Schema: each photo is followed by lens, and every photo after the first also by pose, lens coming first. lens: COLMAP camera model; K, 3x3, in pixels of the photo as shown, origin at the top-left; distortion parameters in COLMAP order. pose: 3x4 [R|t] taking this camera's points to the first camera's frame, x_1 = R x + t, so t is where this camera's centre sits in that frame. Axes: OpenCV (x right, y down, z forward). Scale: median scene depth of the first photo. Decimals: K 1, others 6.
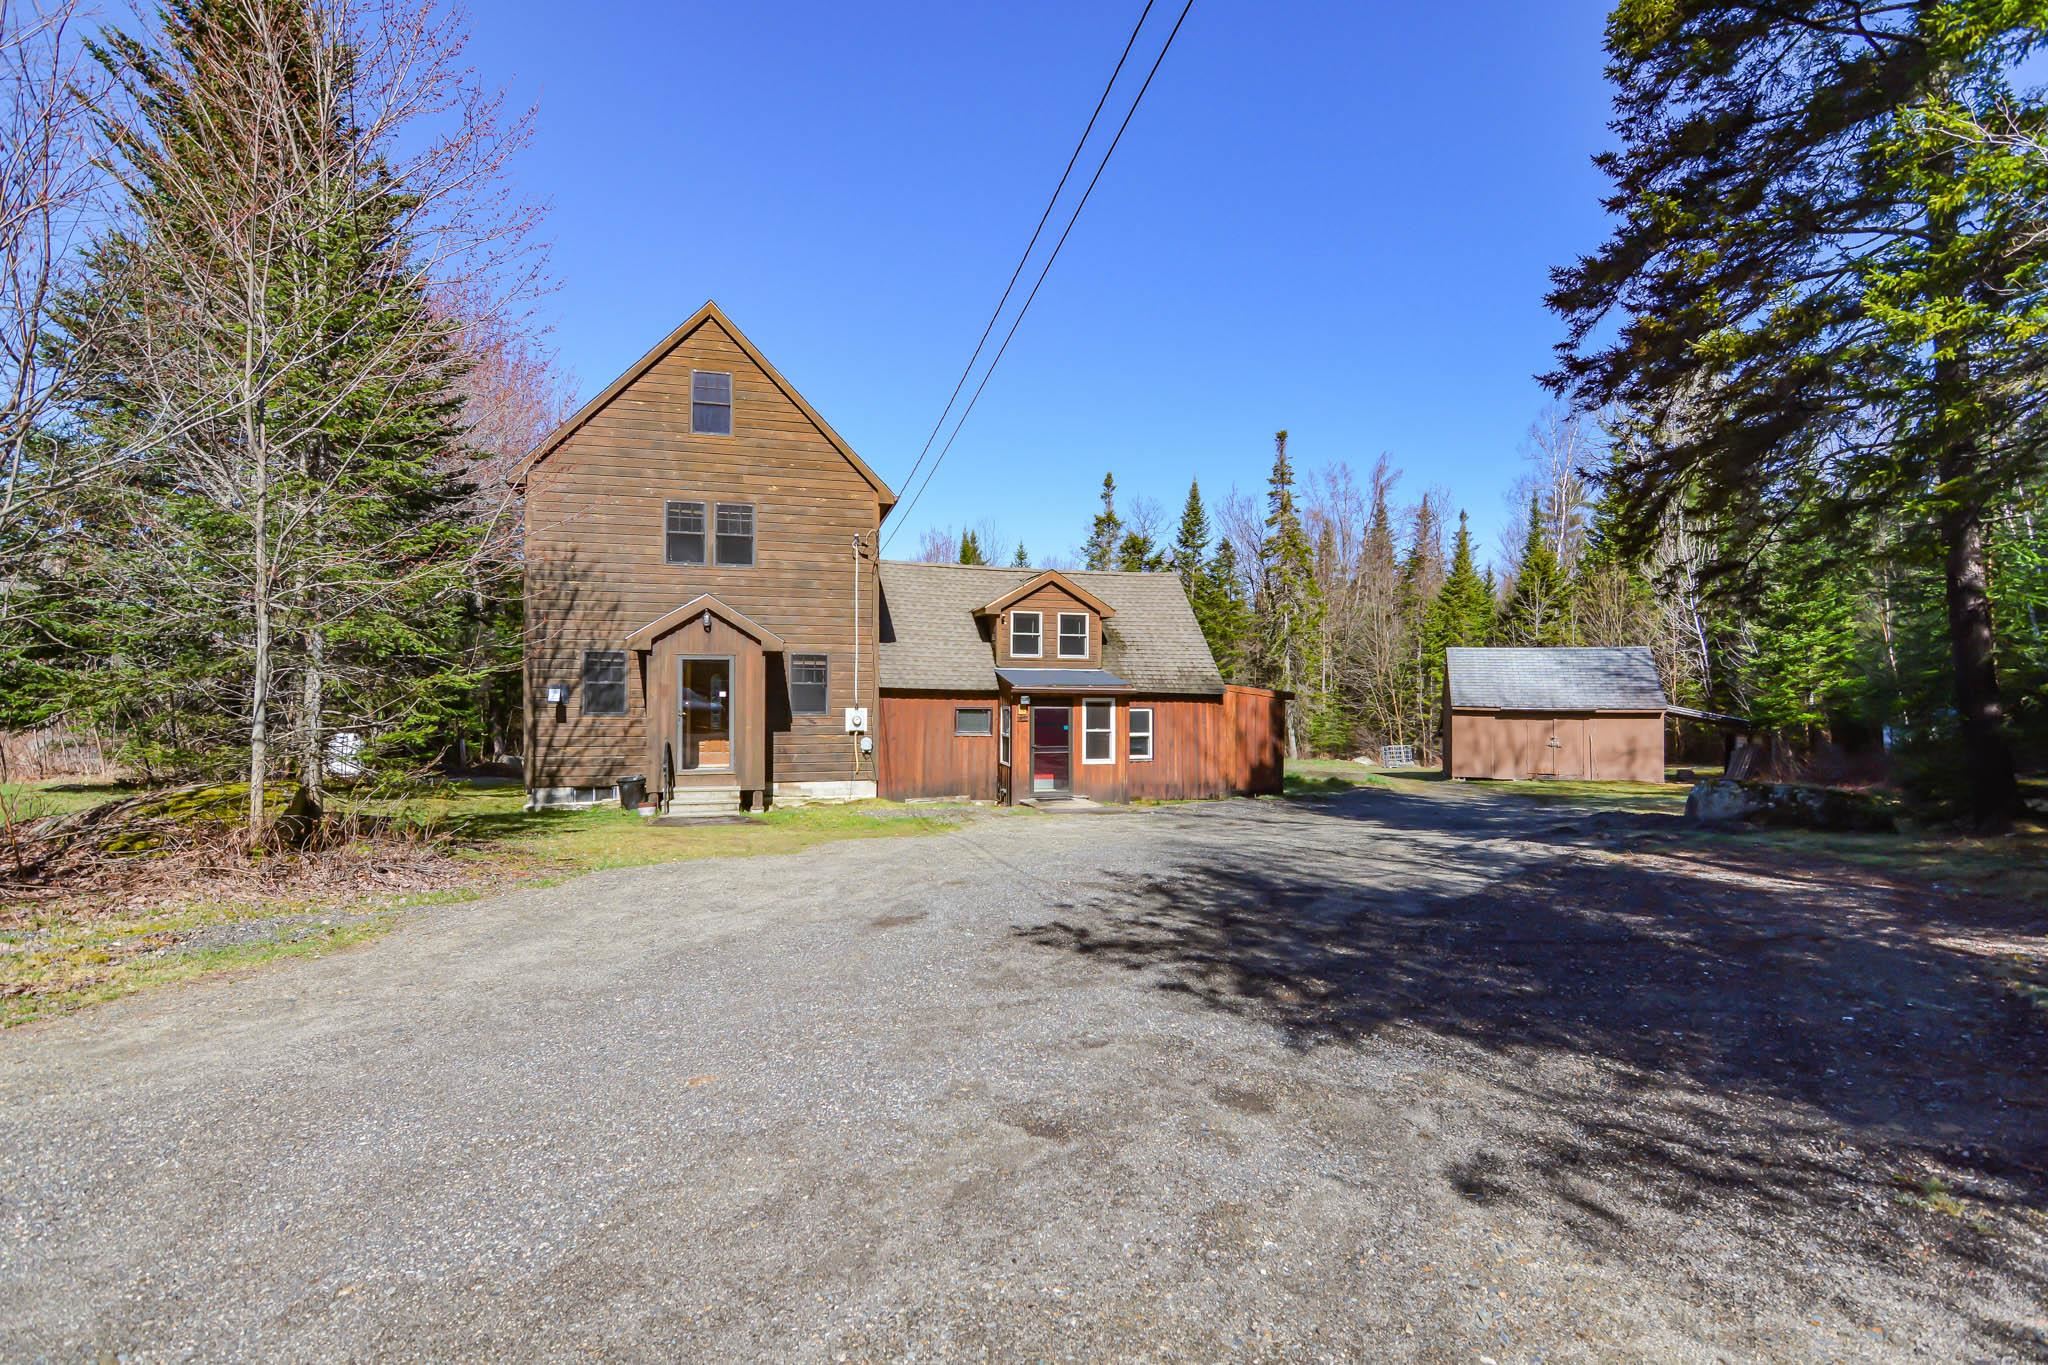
lens RADIAL K [[1000.6, 0, 1024.0], [0, 1000.6, 682.5], [0, 0, 1]] dist [-0.006142, 0.000247]
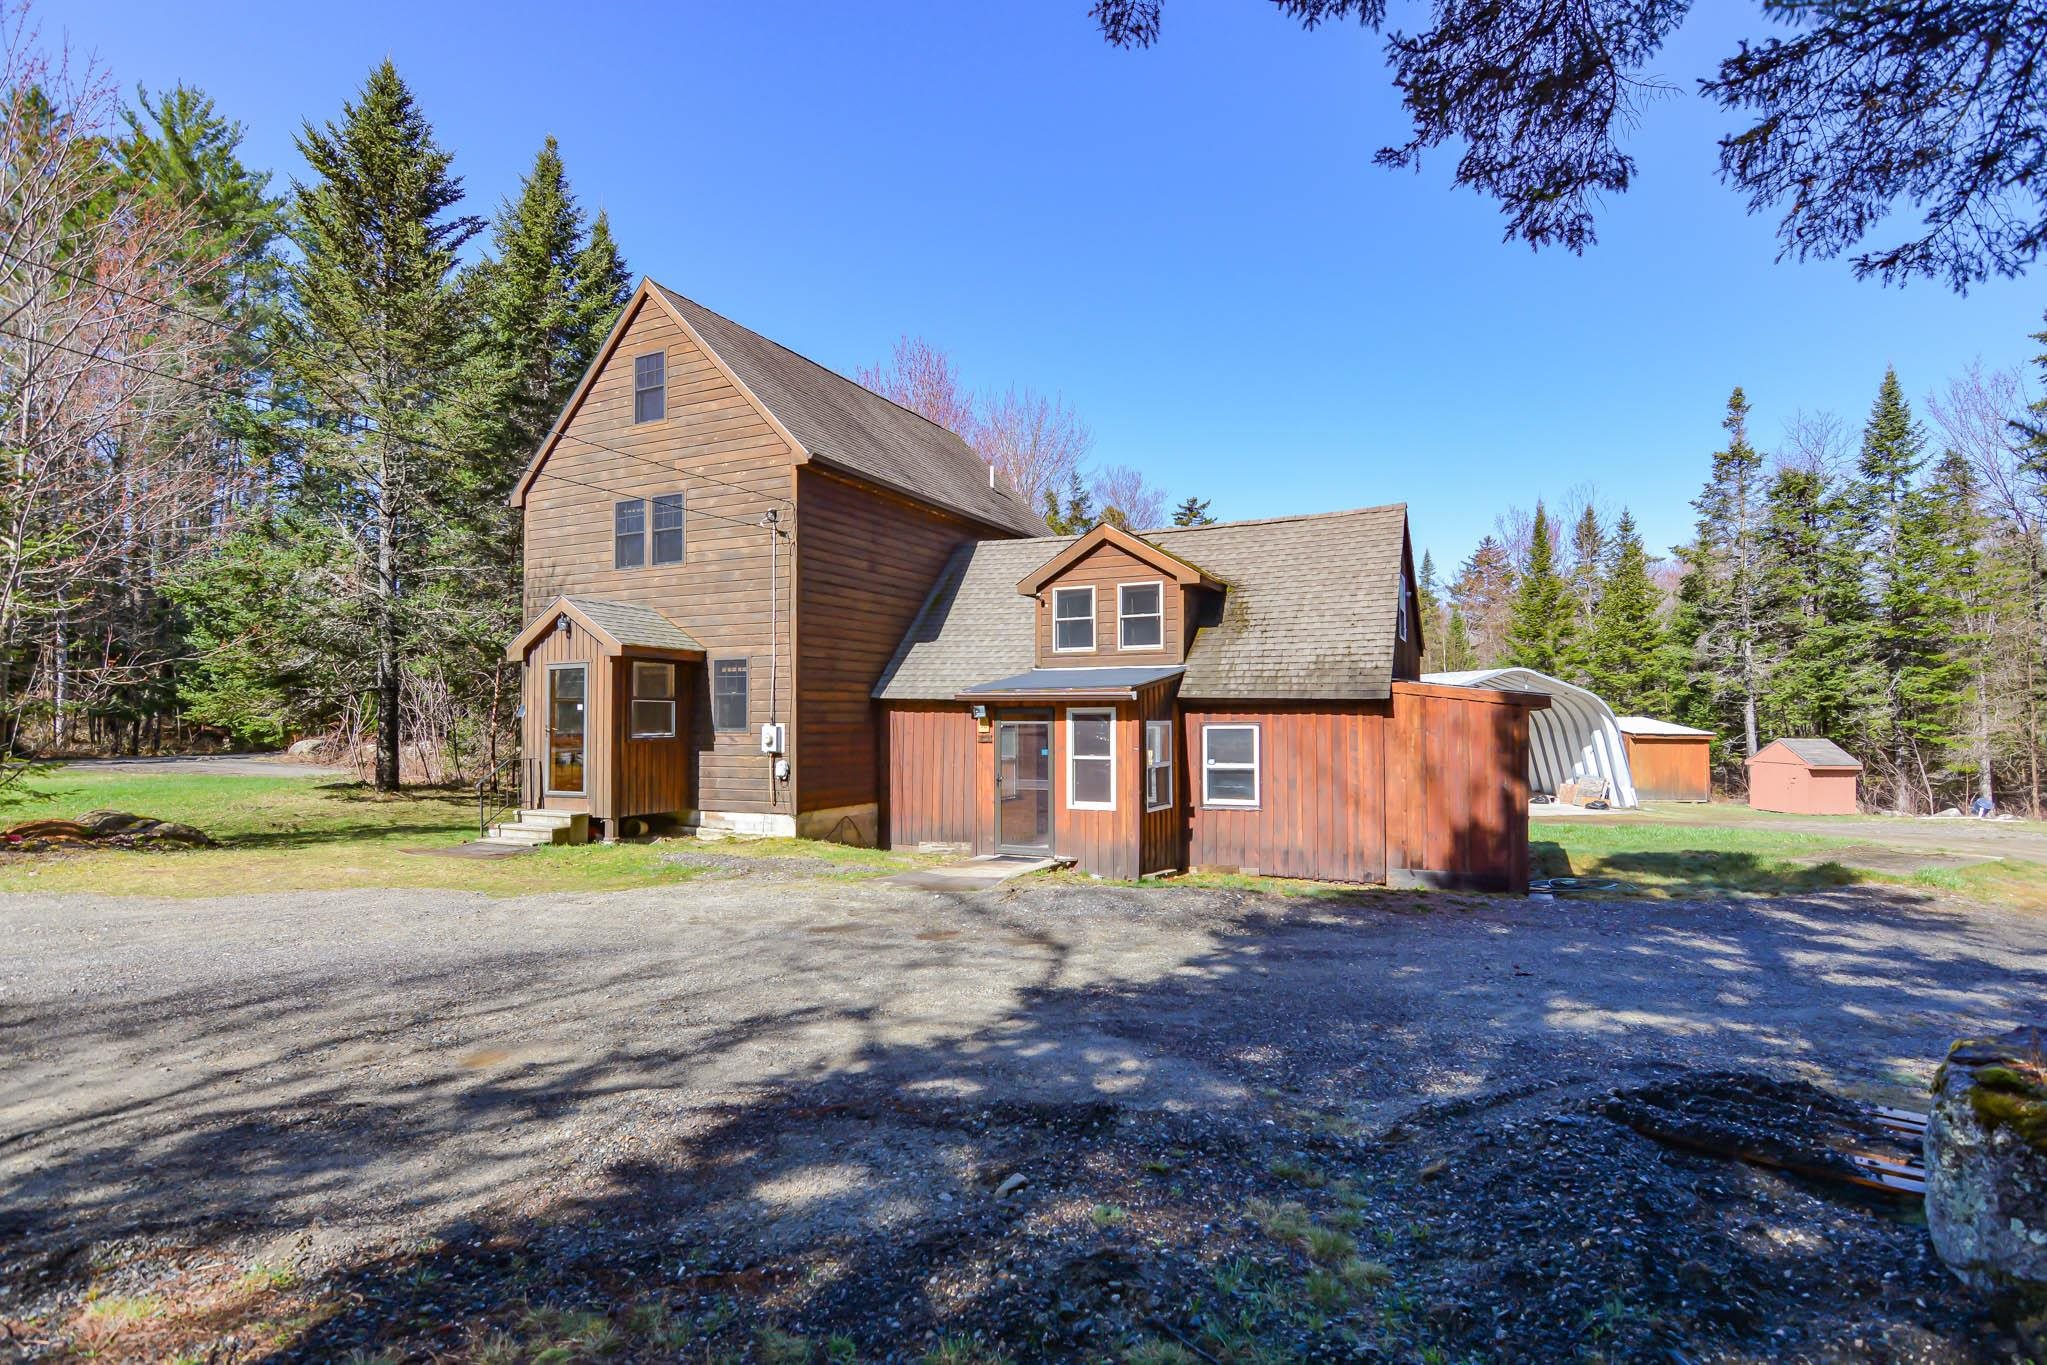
lens RADIAL K [[1000.1, 0, 1023.5], [0, 1000.1, 682.5], [0, 0, 1]] dist [-0.006142, 0.000247]
pose [[0.749097, -0.032719, -0.661652, 0.471710], [0.015055, 0.999362, -0.032375, 0.019771], [0.662290, 0.014291, 0.749112, 0.486711]]
